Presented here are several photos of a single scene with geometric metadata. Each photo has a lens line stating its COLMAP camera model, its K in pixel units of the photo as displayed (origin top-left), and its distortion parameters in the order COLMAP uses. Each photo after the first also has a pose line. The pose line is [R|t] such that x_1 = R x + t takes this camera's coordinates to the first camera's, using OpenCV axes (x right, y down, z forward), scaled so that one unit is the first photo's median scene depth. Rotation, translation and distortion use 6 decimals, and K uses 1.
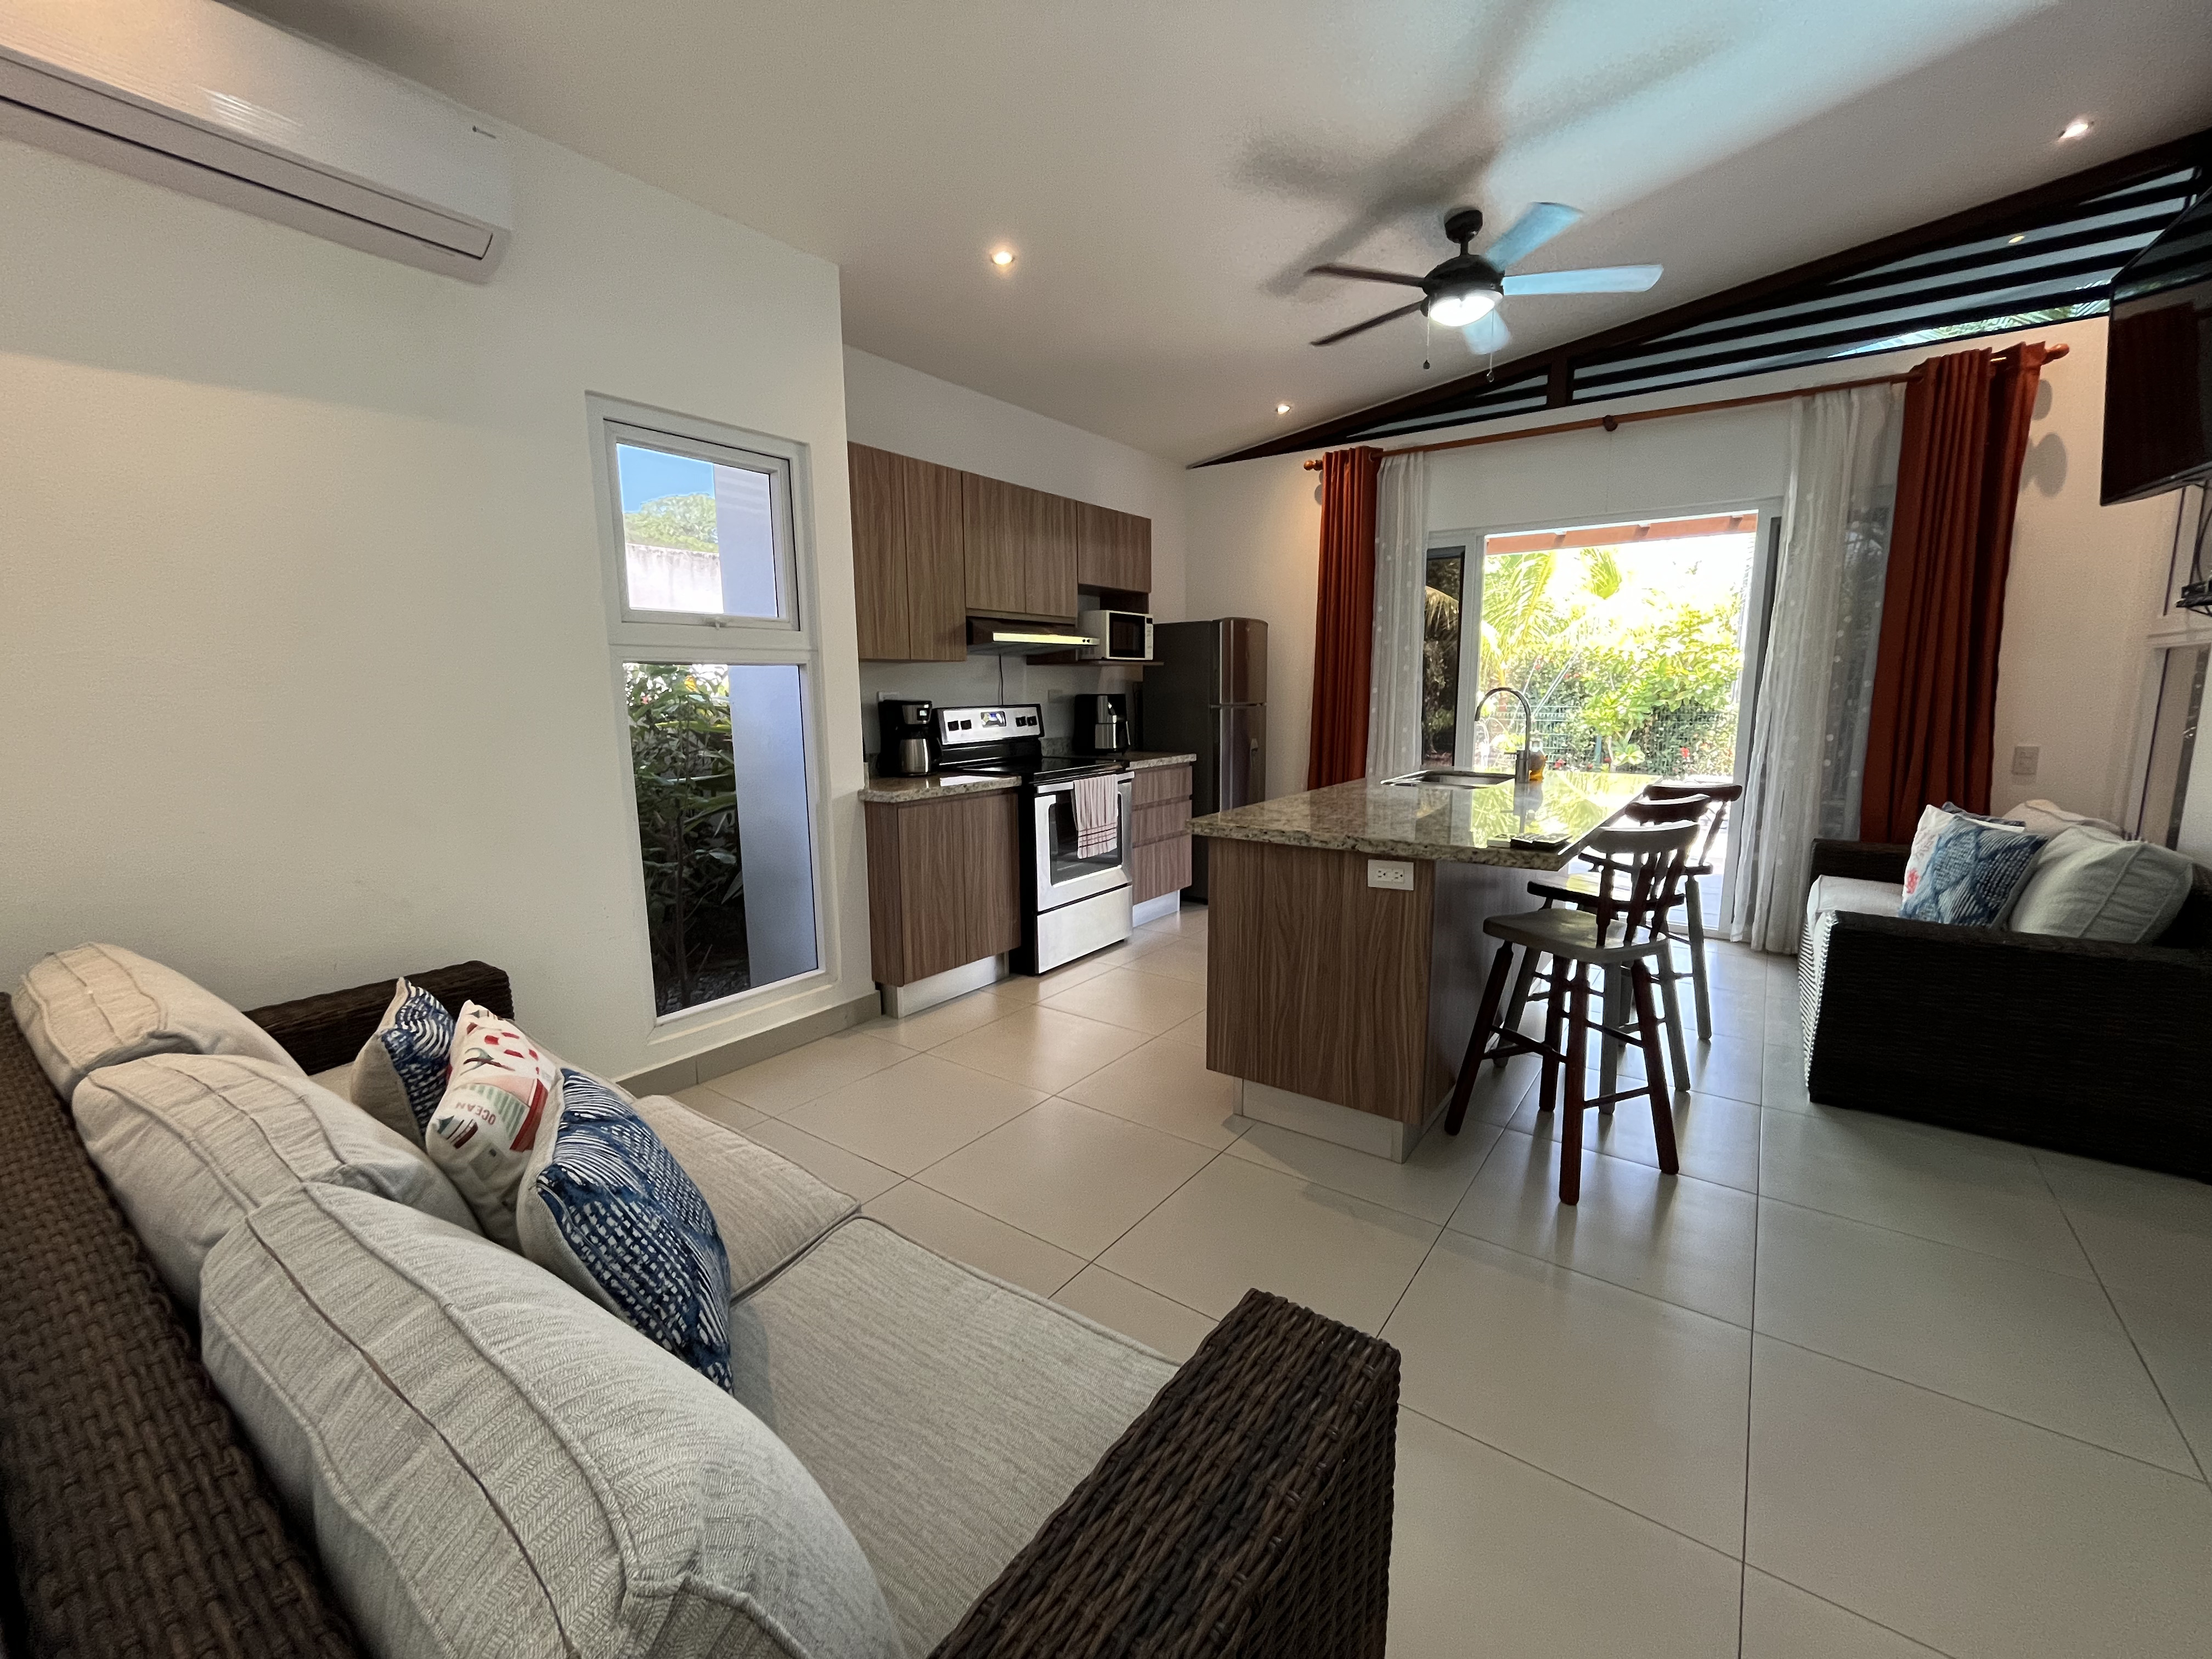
lens RADIAL K [[907.9, 0, 1104.8], [0, 907.9, 827.2], [0, 0, 1]] dist [-0.002054, -0.000443]
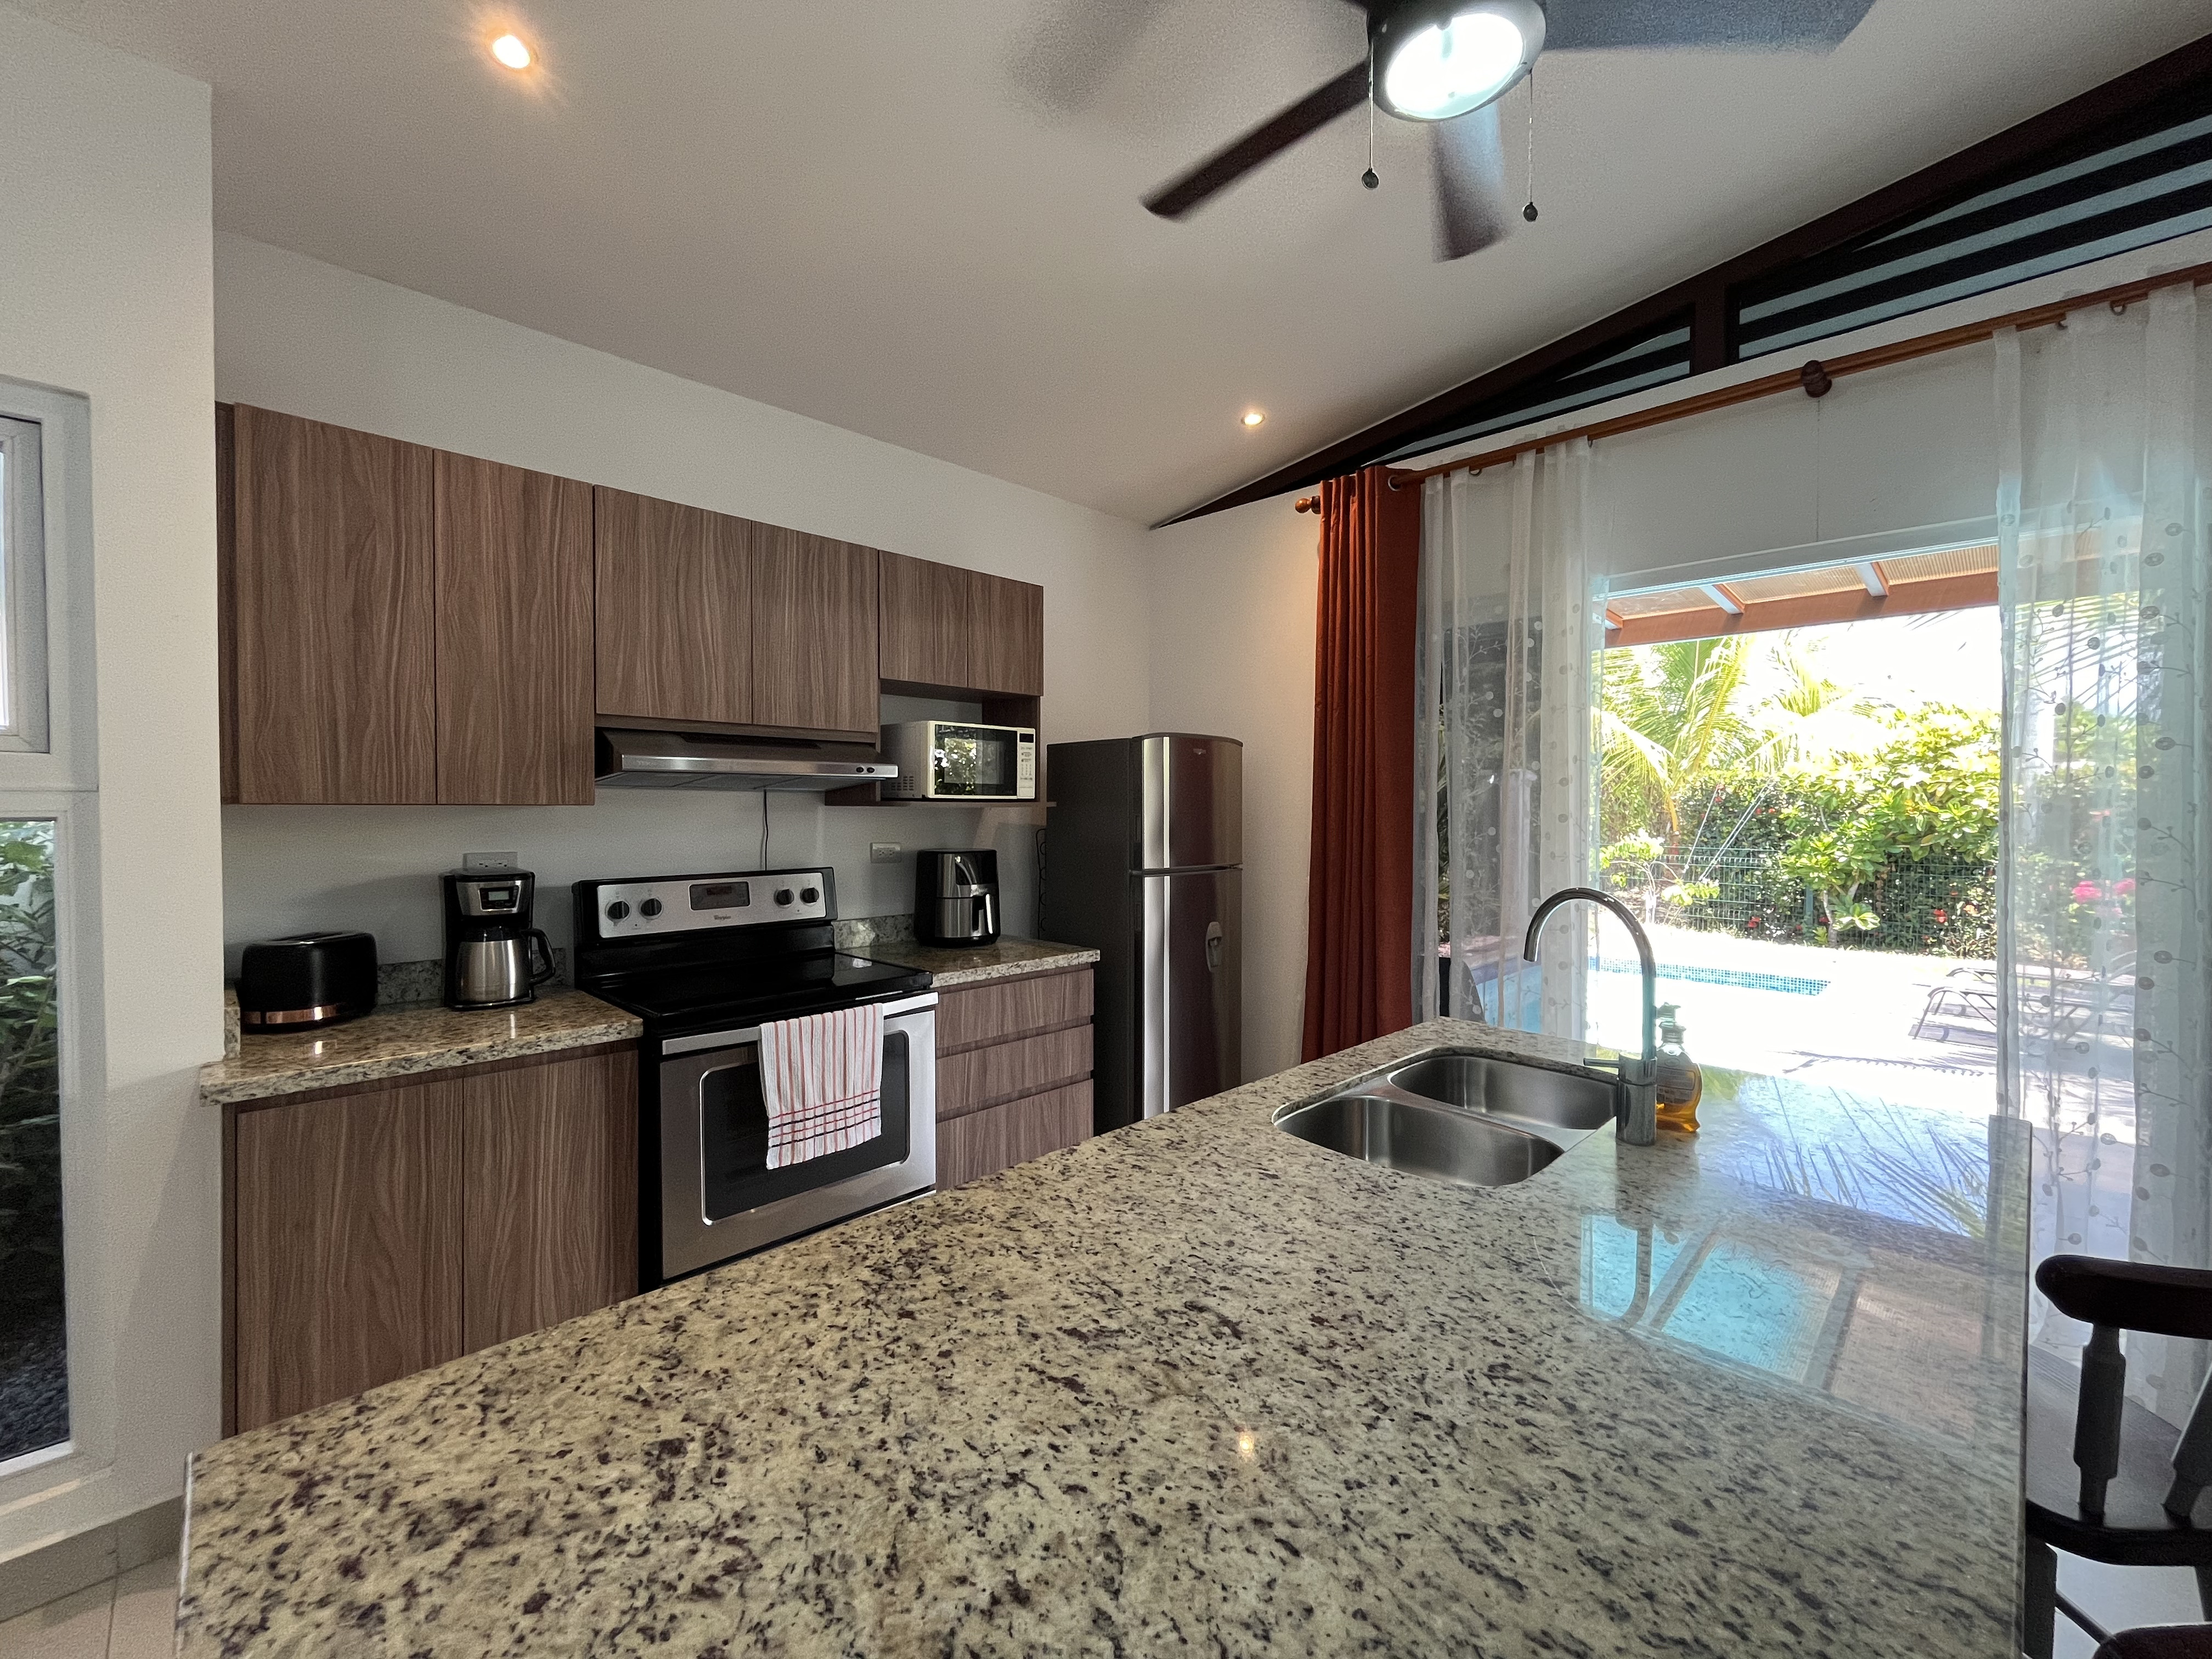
lens RADIAL K [[907.9, 0, 1104.8], [0, 907.9, 827.2], [0, 0, 1]] dist [-0.002054, -0.000443]
pose [[0.987110, 0.016030, -0.159236, 0.242654], [-0.036612, 0.991204, -0.127177, -0.102511], [0.155797, 0.131368, 0.979015, 0.466633]]
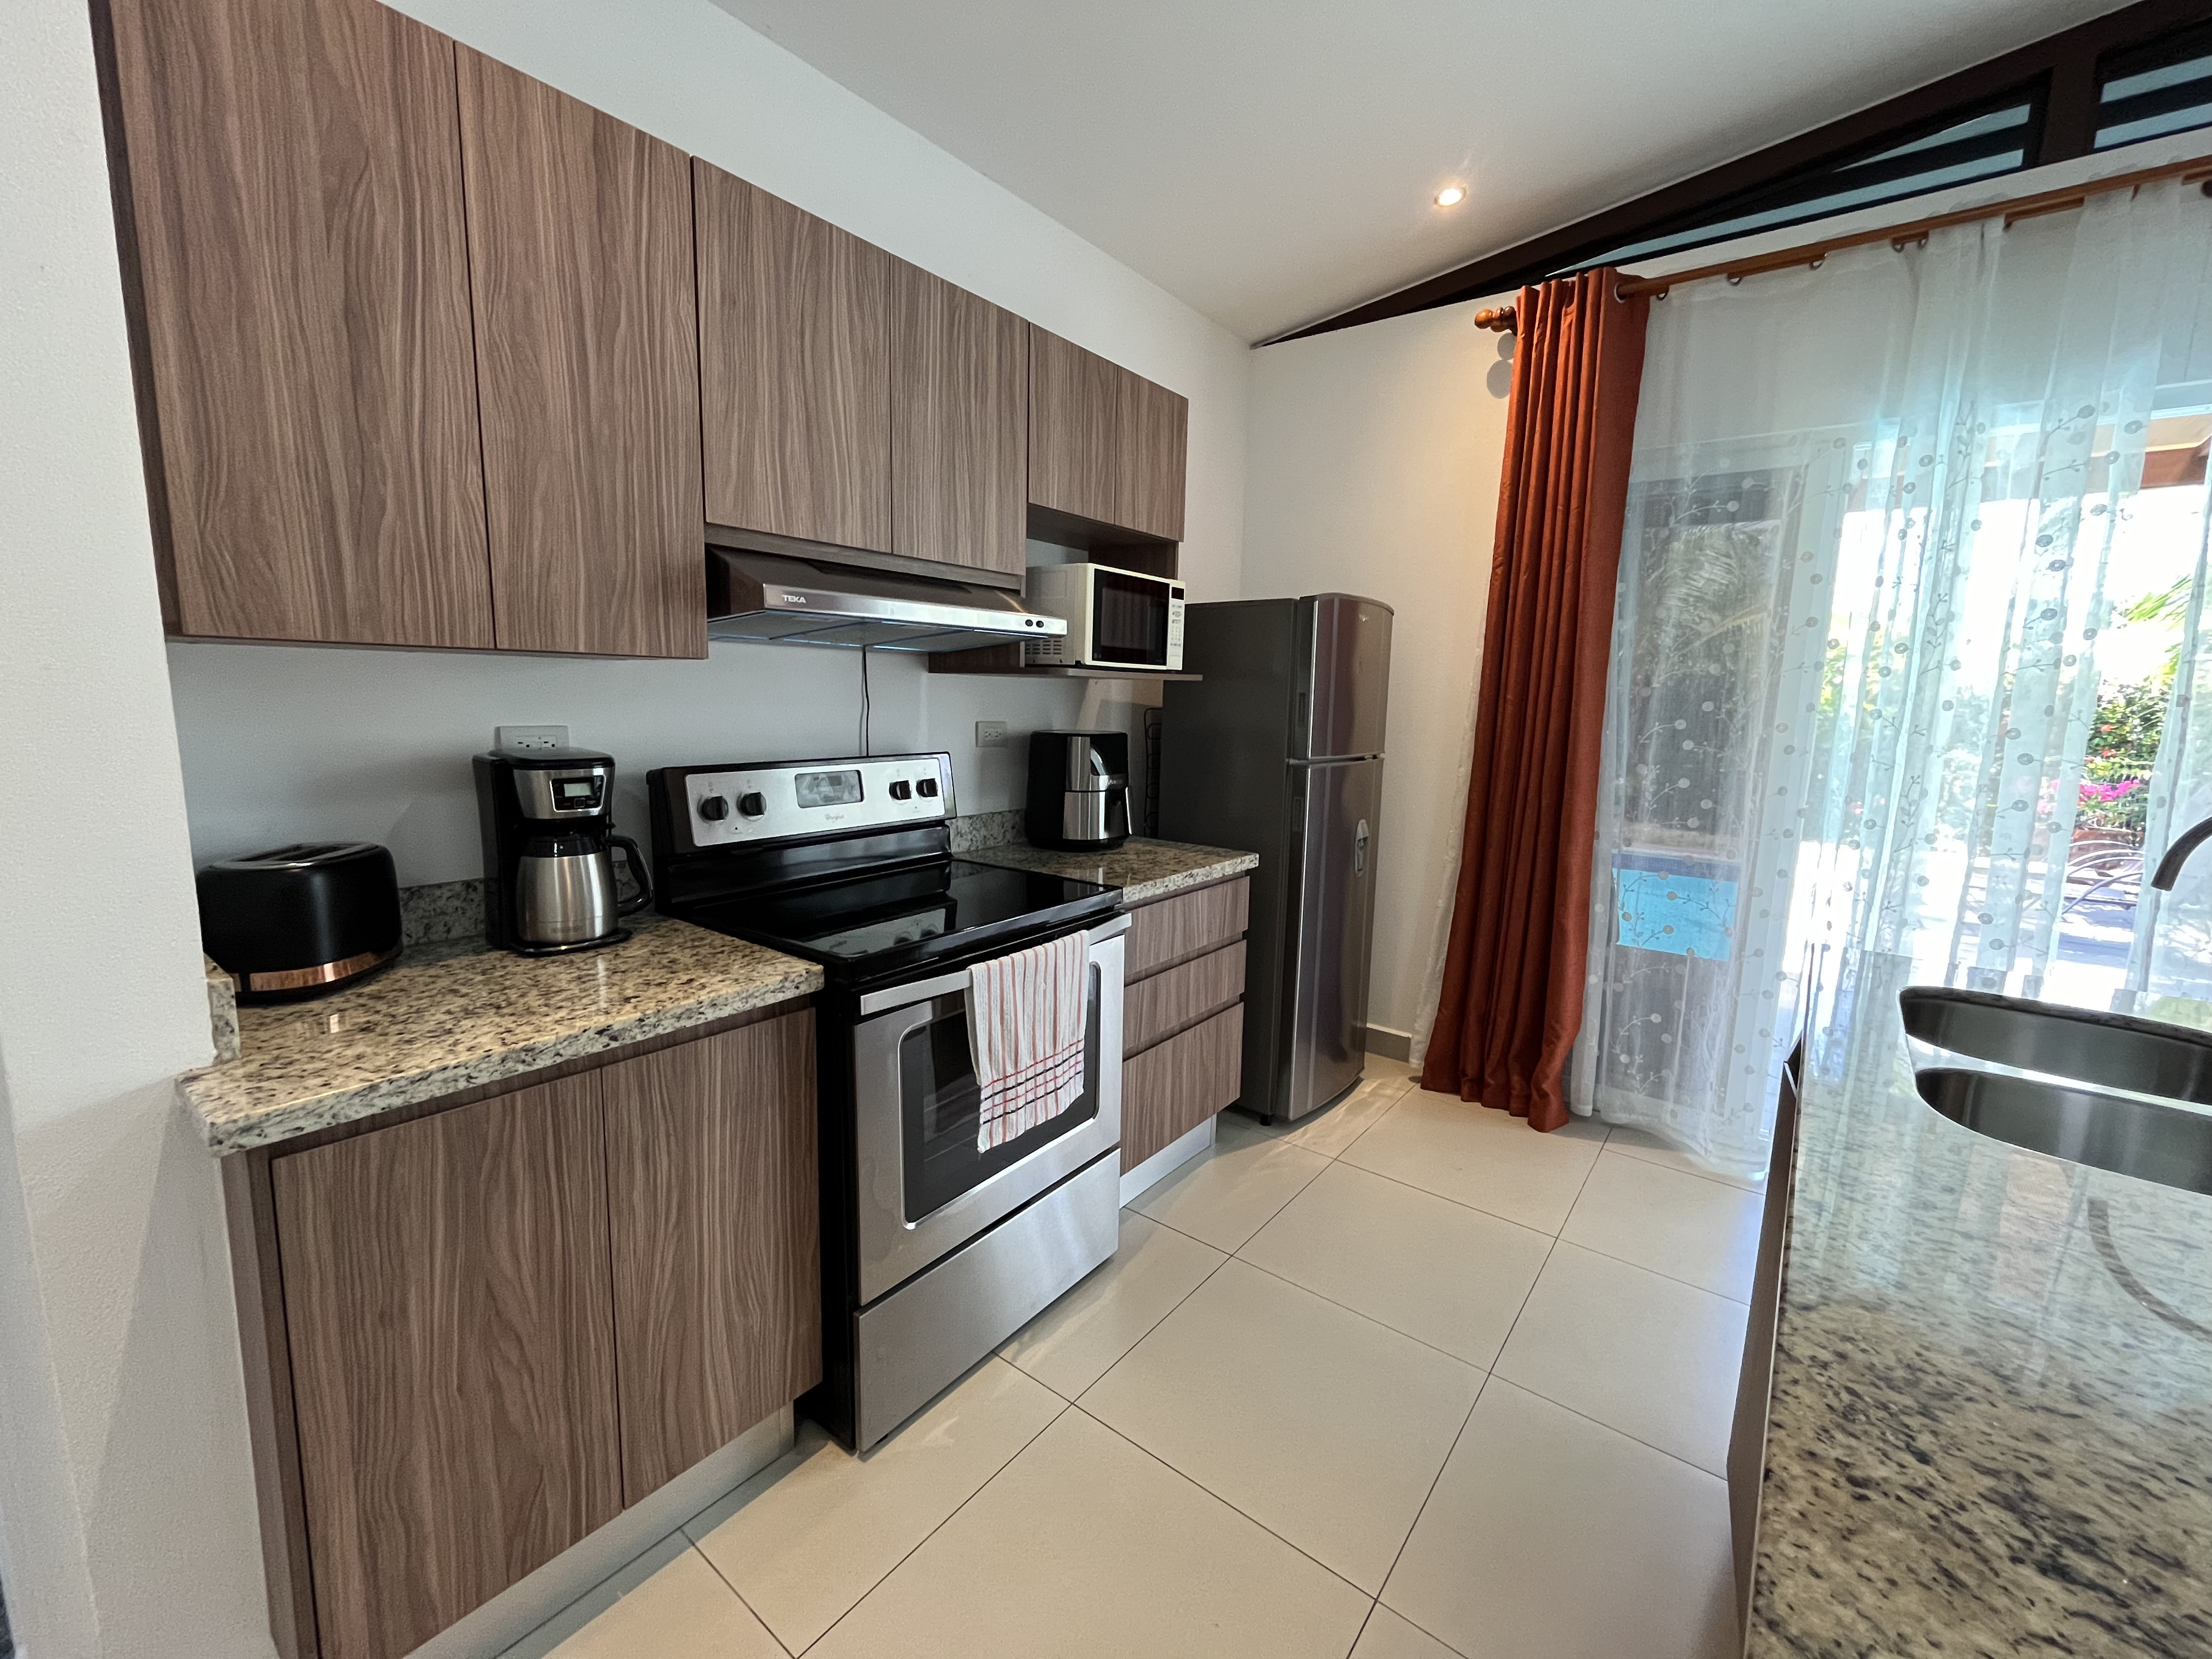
lens RADIAL K [[907.9, 0, 1104.8], [0, 907.9, 827.2], [0, 0, 1]] dist [-0.002054, -0.000443]
pose [[0.998980, 0.036244, -0.026922, 0.031600], [-0.036441, 0.999312, -0.006885, -0.107495], [0.026654, 0.007859, 0.999614, 0.578677]]
